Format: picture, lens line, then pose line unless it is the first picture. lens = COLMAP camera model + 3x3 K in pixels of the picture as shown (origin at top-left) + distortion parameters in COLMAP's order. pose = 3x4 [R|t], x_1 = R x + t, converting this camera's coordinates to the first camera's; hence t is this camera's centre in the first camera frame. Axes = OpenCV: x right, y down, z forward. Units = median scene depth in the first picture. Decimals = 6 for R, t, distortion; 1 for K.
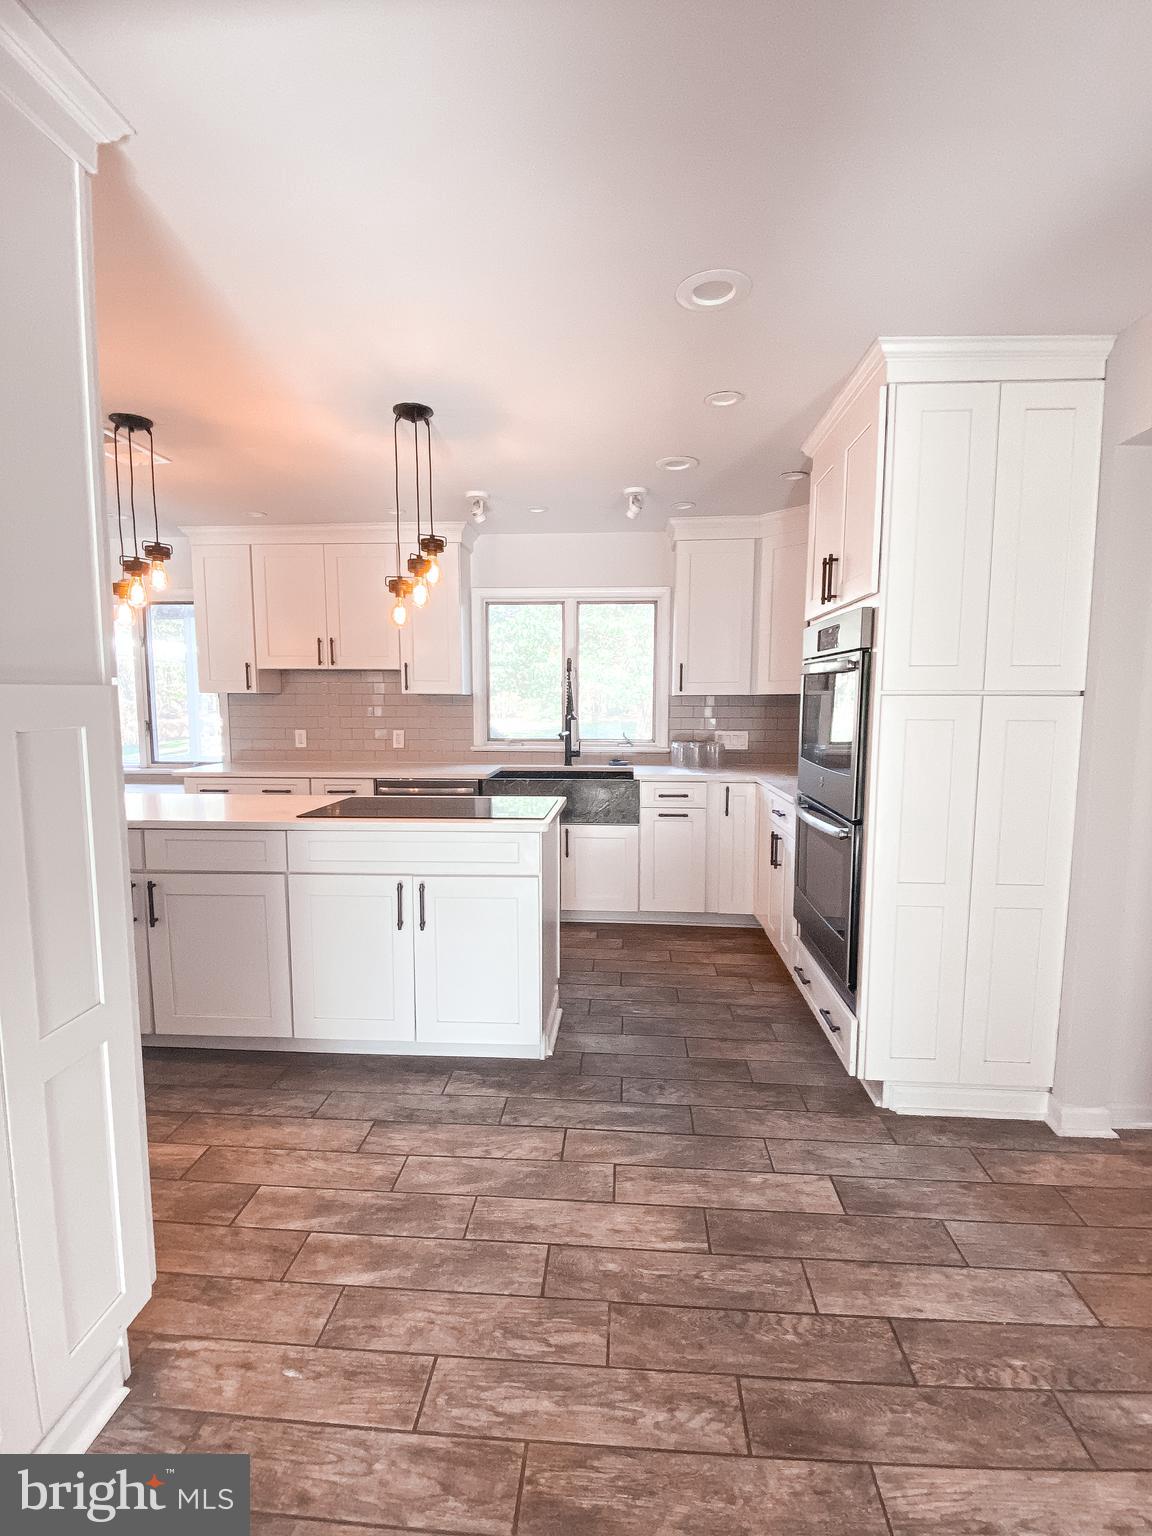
lens RADIAL K [[726.0, 0, 579.3], [0, 726.0, 772.4], [0, 0, 1]] dist [0.053642, -0.030029]
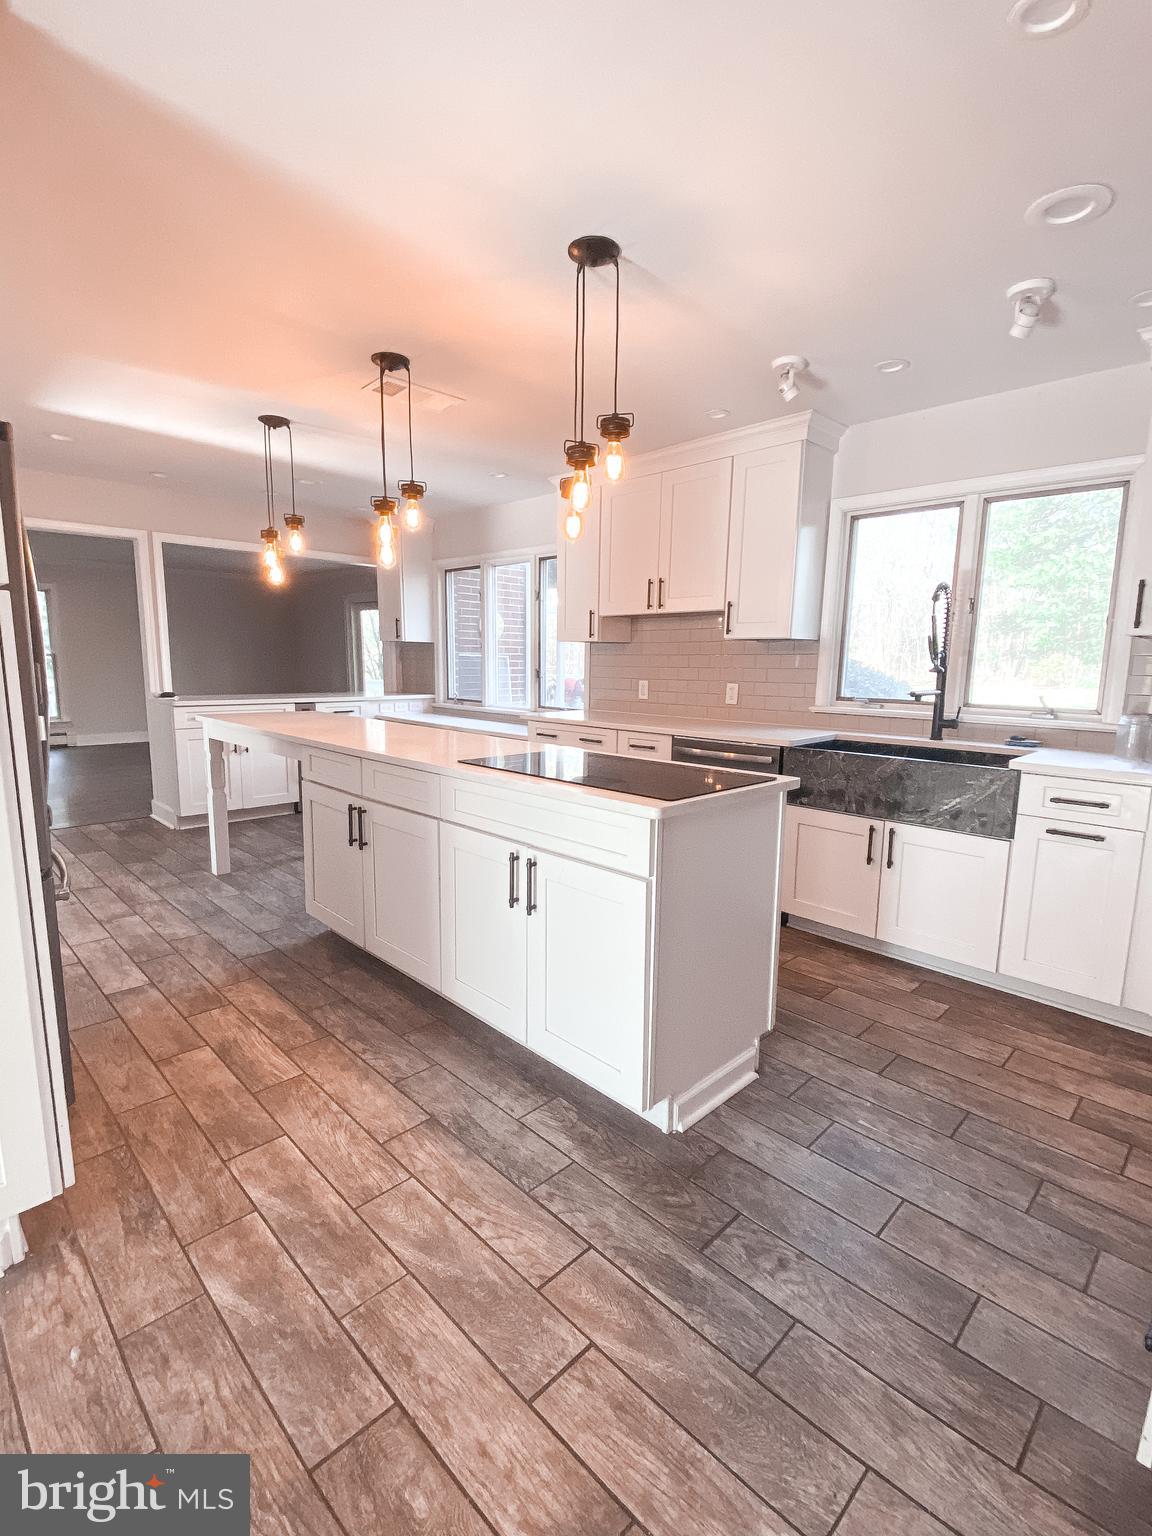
lens RADIAL K [[725.9, 0, 572.8], [0, 725.9, 771.6], [0, 0, 1]] dist [0.037698, -0.027296]
pose [[0.751982, 0.111370, -0.649708, 0.329442], [-0.082540, 0.993776, 0.074816, -0.006549], [0.653996, -0.002633, 0.756493, 0.422306]]
